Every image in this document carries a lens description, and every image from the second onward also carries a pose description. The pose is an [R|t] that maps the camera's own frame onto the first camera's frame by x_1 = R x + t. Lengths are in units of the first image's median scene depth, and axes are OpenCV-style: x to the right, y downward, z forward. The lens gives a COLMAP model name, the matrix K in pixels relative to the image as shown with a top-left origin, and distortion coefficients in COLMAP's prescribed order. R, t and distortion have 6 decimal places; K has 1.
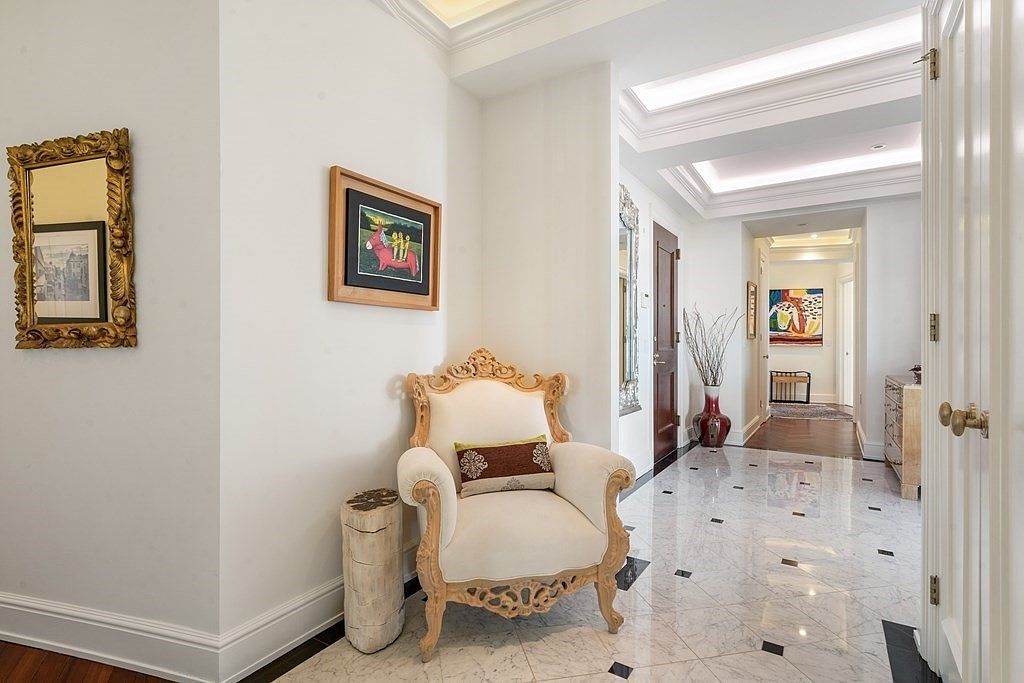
lens RADIAL K [[513.3, 0, 509.5], [0, 513.3, 343.5], [0, 0, 1]] dist [0.002675, 0.000277]
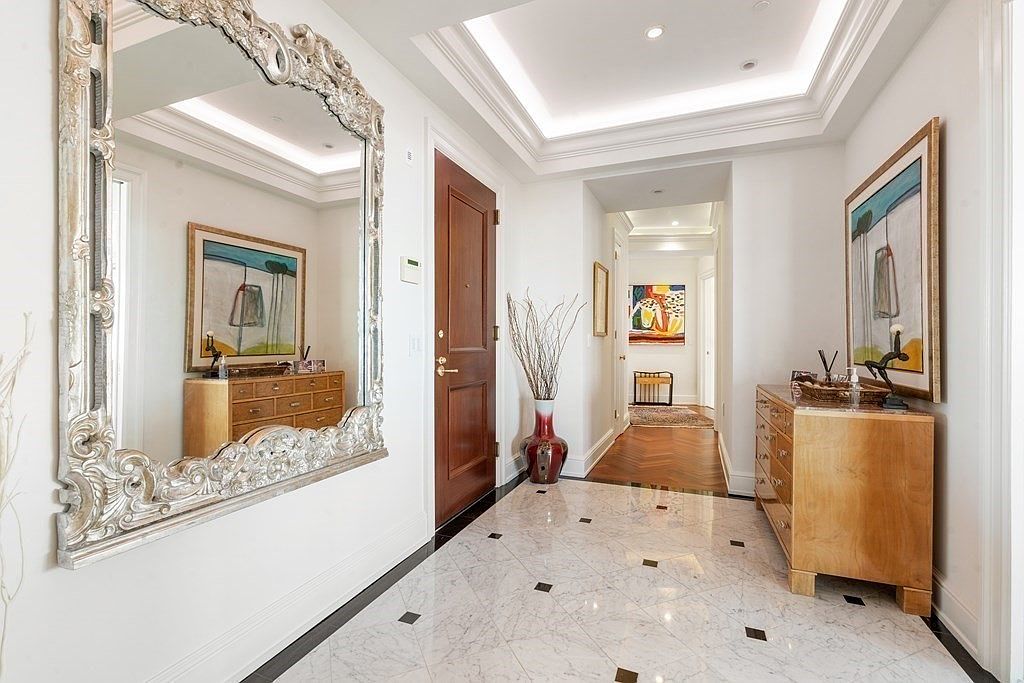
lens RADIAL K [[461.6, 0, 512.0], [0, 461.6, 341.5], [0, 0, 1]] dist [-0.000156, 0.000367]
pose [[0.983402, 0.001486, 0.181433, 0.173276], [-0.001099, 0.999997, -0.002229, 0.000803], [-0.181435, 0.001992, 0.983401, 0.269259]]
